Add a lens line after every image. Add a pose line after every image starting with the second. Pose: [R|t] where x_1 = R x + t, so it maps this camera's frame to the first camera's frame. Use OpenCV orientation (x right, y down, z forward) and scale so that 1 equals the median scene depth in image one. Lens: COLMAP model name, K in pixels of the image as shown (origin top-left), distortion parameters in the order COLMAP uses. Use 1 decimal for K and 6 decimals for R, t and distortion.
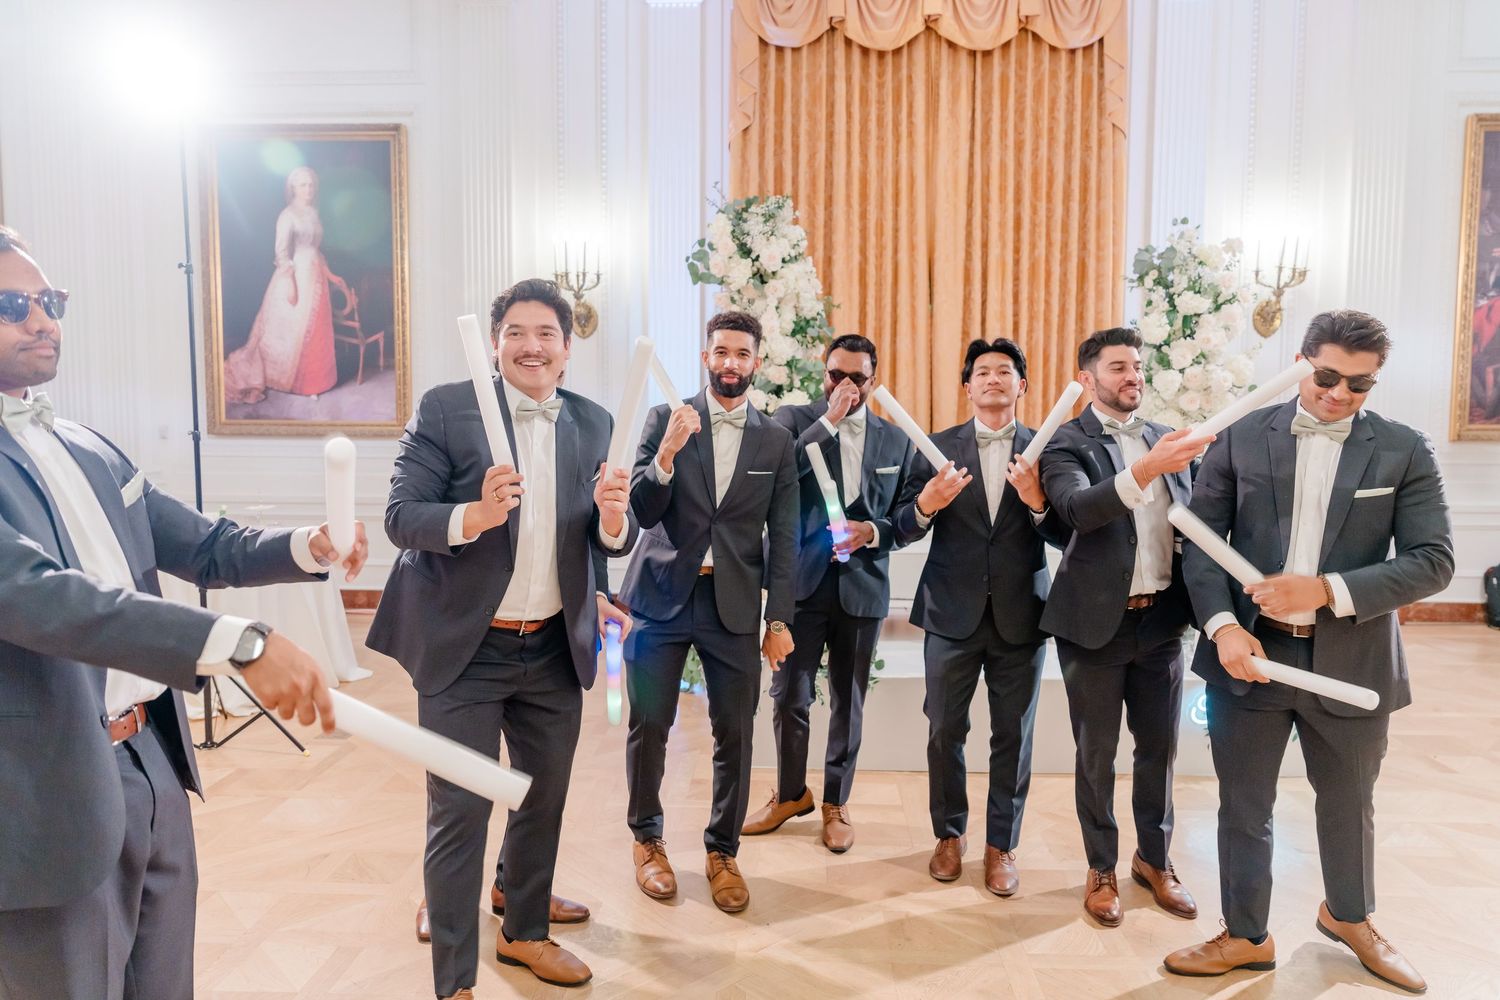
lens RADIAL K [[998.4, 0, 749.9], [0, 998.4, 506.8], [0, 0, 1]] dist [-0.015017, 0.002896]
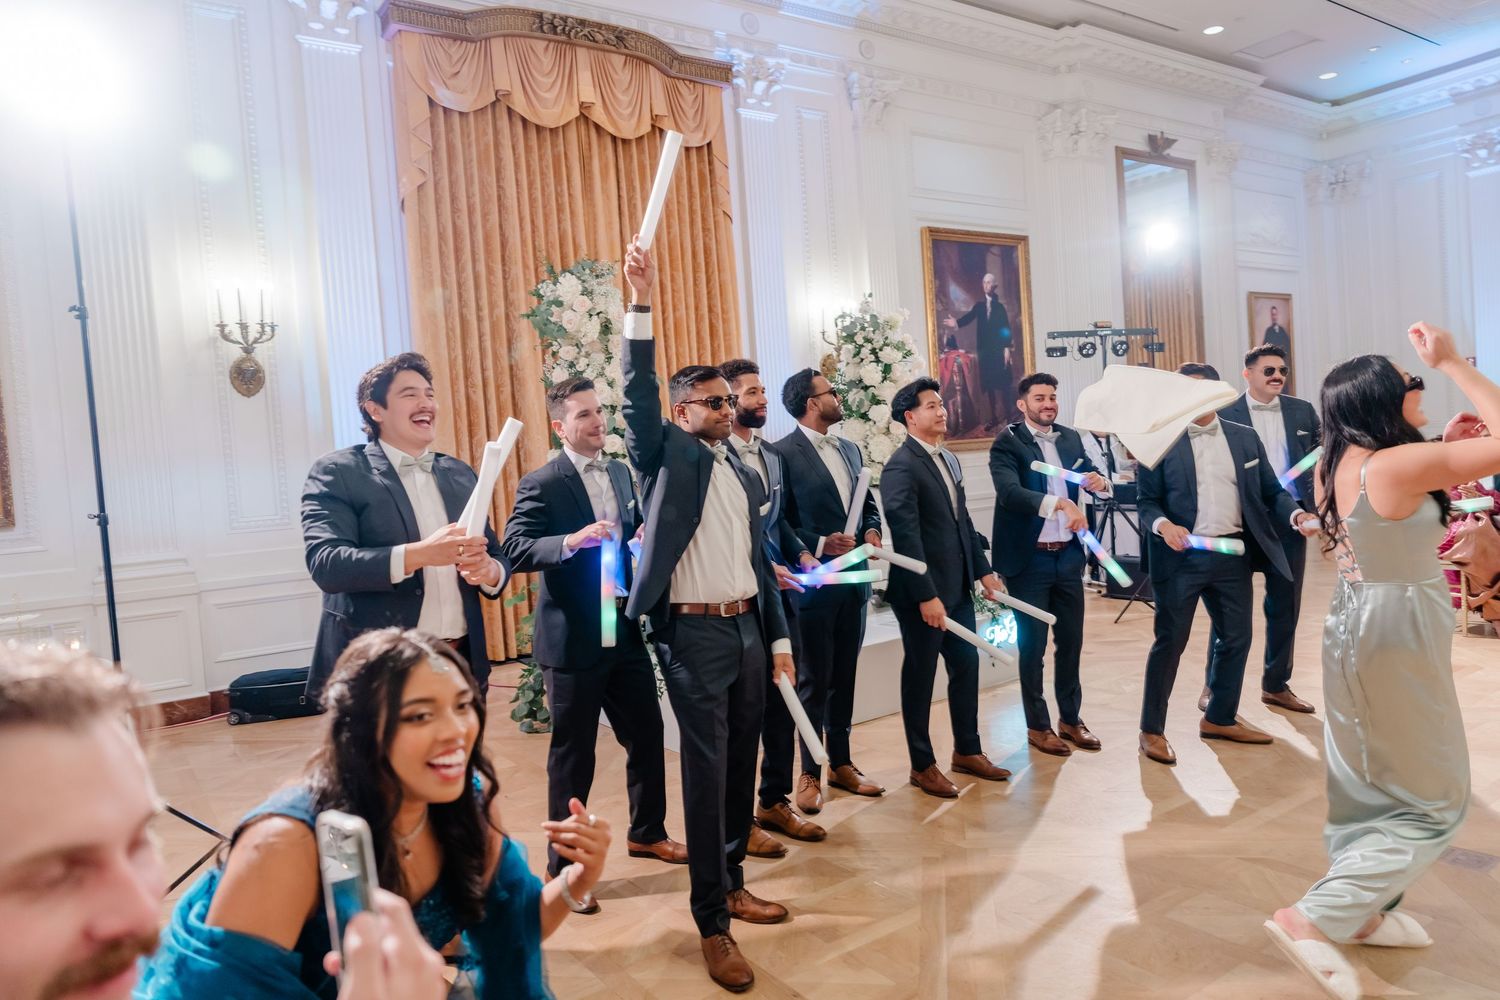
lens RADIAL K [[1013.4, 0, 750.0], [0, 1013.4, 500.0], [0, 0, 1]] dist [-0.006343, 0.002826]
pose [[0.785394, -0.085841, 0.613015, -0.404957], [0.123251, 0.992194, -0.018971, -0.004453], [-0.606602, 0.090455, 0.789843, 0.023912]]
